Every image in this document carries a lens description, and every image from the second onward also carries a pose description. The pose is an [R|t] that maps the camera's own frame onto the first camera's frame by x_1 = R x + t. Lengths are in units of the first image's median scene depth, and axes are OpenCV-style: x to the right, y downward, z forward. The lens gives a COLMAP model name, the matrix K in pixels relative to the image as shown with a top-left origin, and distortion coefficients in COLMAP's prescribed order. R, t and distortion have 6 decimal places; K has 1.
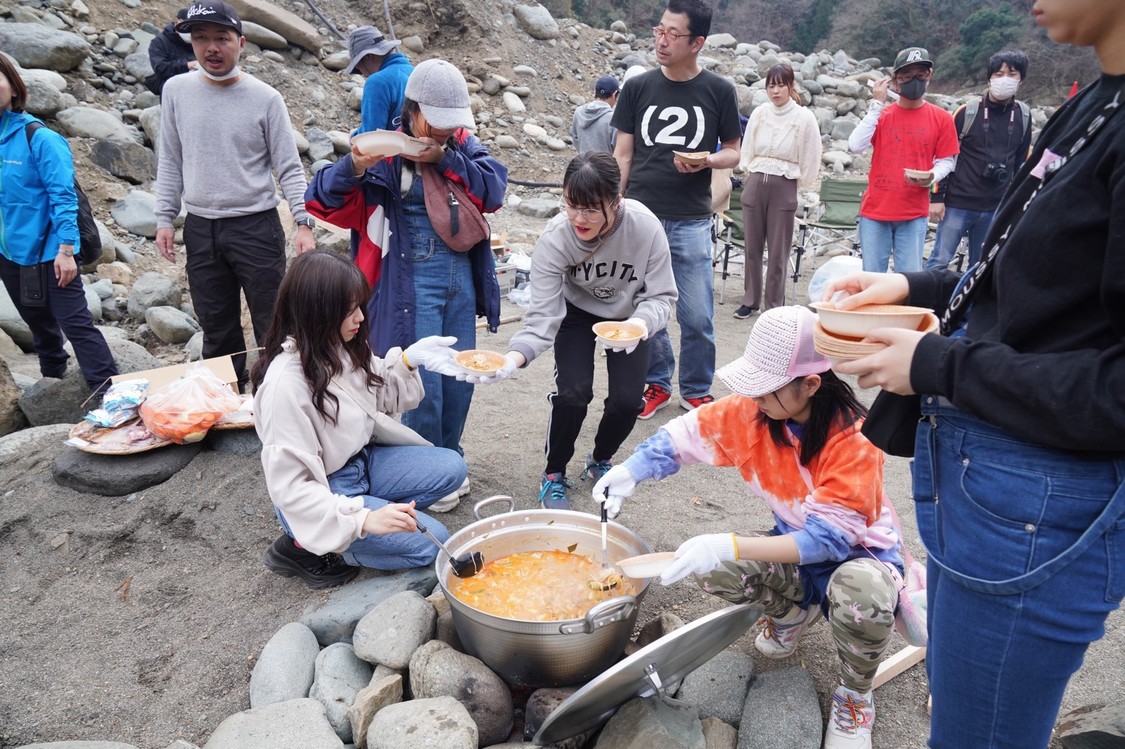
lens RADIAL K [[811.9, 0, 562.5], [0, 811.9, 374.5], [0, 0, 1]] dist [-0.006970, 0.034748]
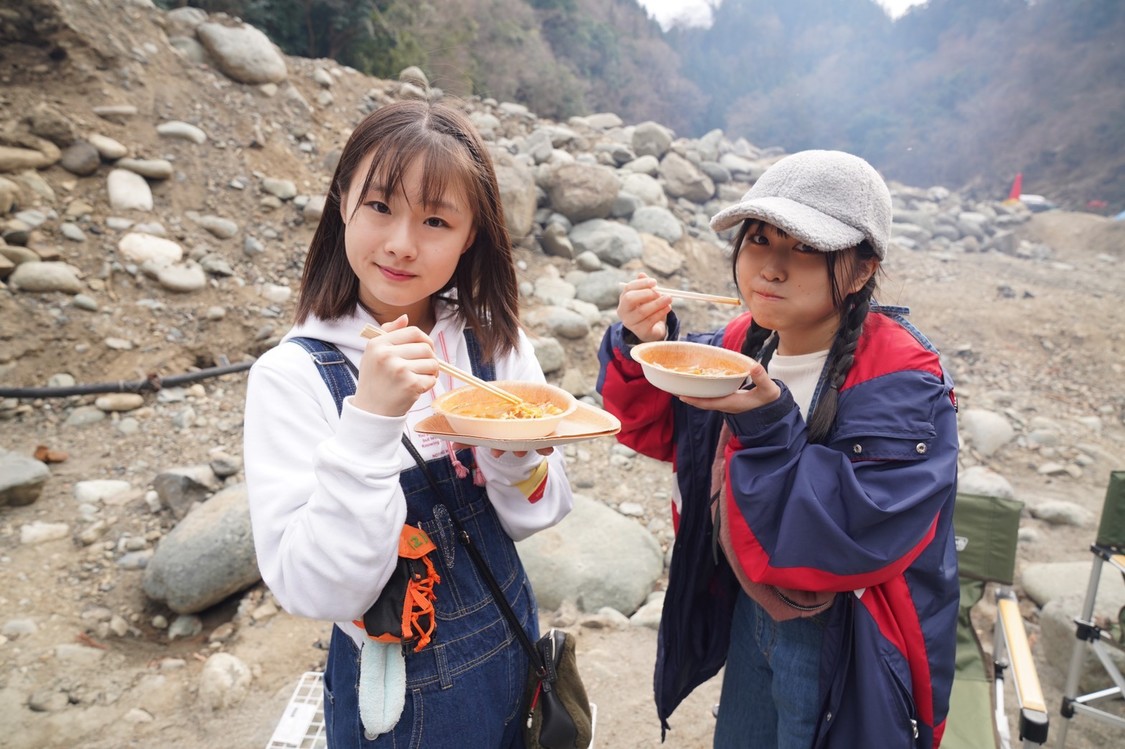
lens RADIAL K [[811.9, 0, 562.5], [0, 811.9, 374.5], [0, 0, 1]] dist [-0.006970, 0.034748]
pose [[0.994517, -0.017187, 0.103151, 0.141034], [0.027748, 0.994414, -0.101836, -0.156987], [-0.100824, 0.104140, 0.989439, 0.468118]]
